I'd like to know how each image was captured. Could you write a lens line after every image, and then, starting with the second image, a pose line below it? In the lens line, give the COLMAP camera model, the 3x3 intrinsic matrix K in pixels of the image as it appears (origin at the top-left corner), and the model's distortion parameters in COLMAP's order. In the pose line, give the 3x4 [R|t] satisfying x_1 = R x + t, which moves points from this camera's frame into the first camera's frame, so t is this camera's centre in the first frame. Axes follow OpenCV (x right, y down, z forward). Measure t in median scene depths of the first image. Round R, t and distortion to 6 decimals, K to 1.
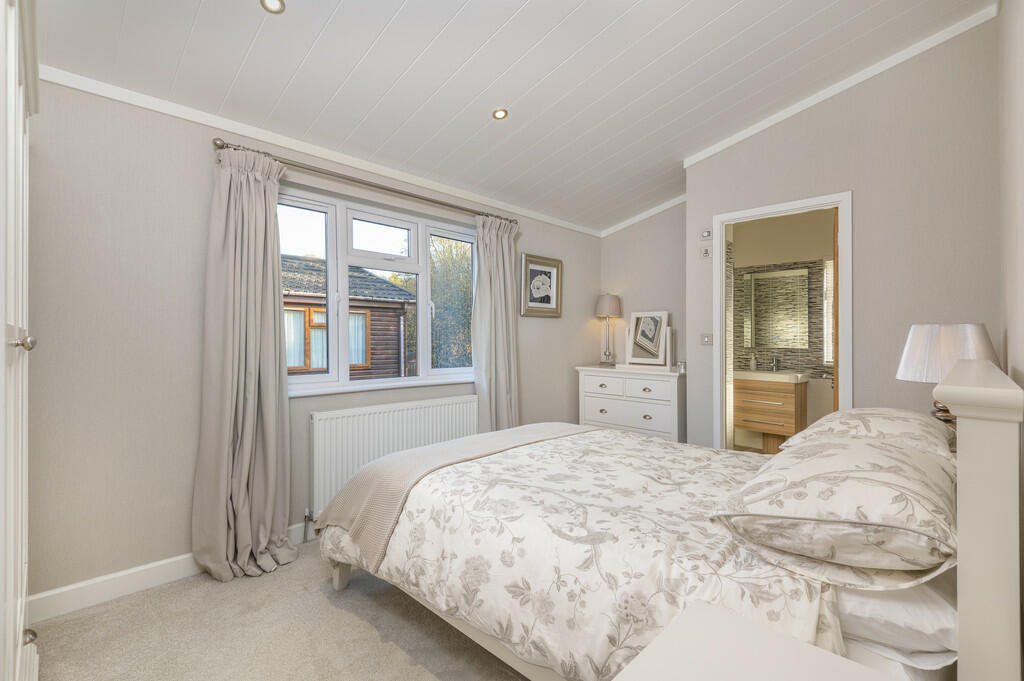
lens RADIAL K [[472.8, 0, 510.4], [0, 472.8, 357.5], [0, 0, 1]] dist [0.020963, -0.014438]
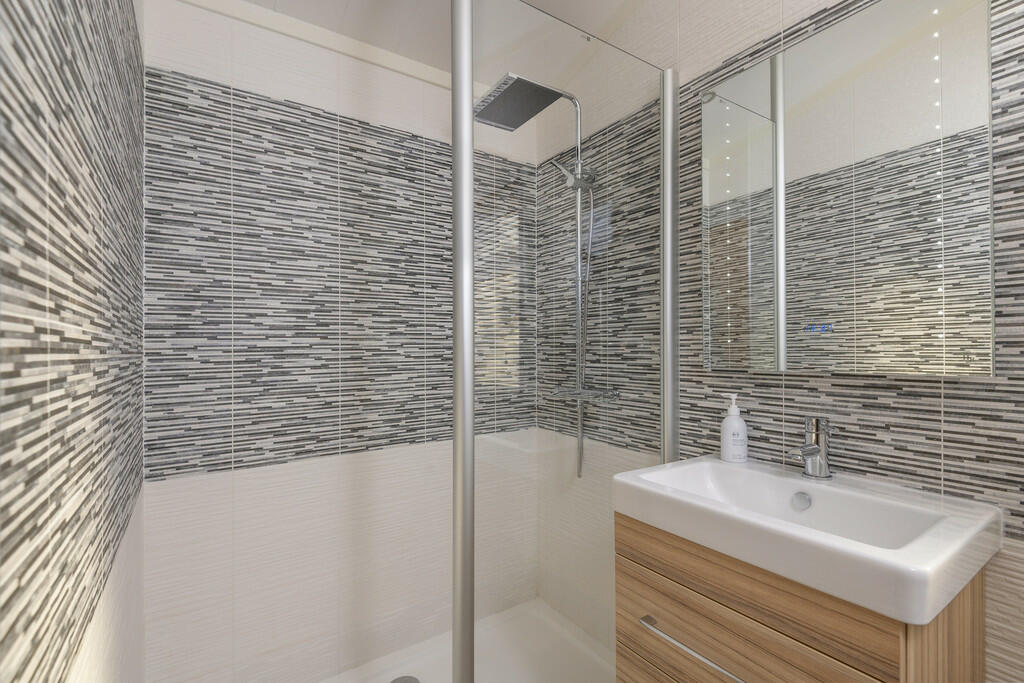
lens RADIAL K [[472.8, 0, 510.4], [0, 472.8, 358.5], [0, 0, 1]] dist [0.020963, -0.014438]
pose [[0.979168, -0.001530, -0.203048, 0.385949], [0.000558, 0.999988, -0.004845, -0.021881], [0.203053, 0.004631, 0.979157, 0.627519]]
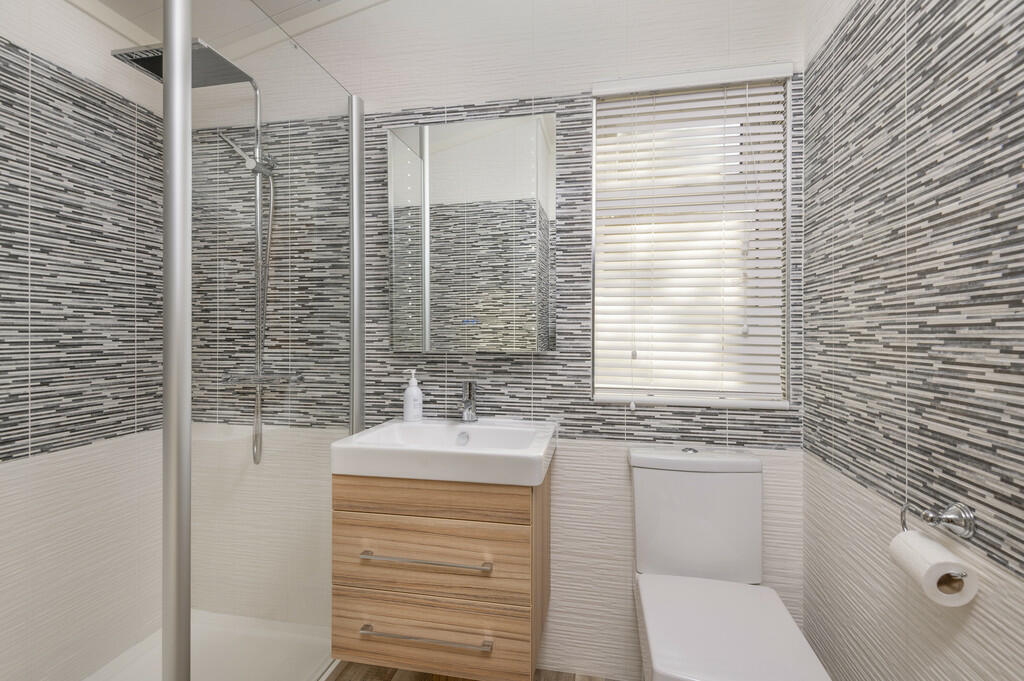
lens RADIAL K [[472.8, 0, 510.4], [0, 472.8, 357.5], [0, 0, 1]] dist [0.020963, -0.014438]
pose [[0.837933, -0.021269, 0.545358, 0.332720], [0.011435, 0.999705, 0.021418, -0.019155], [-0.545653, -0.011711, 0.837929, 0.589339]]
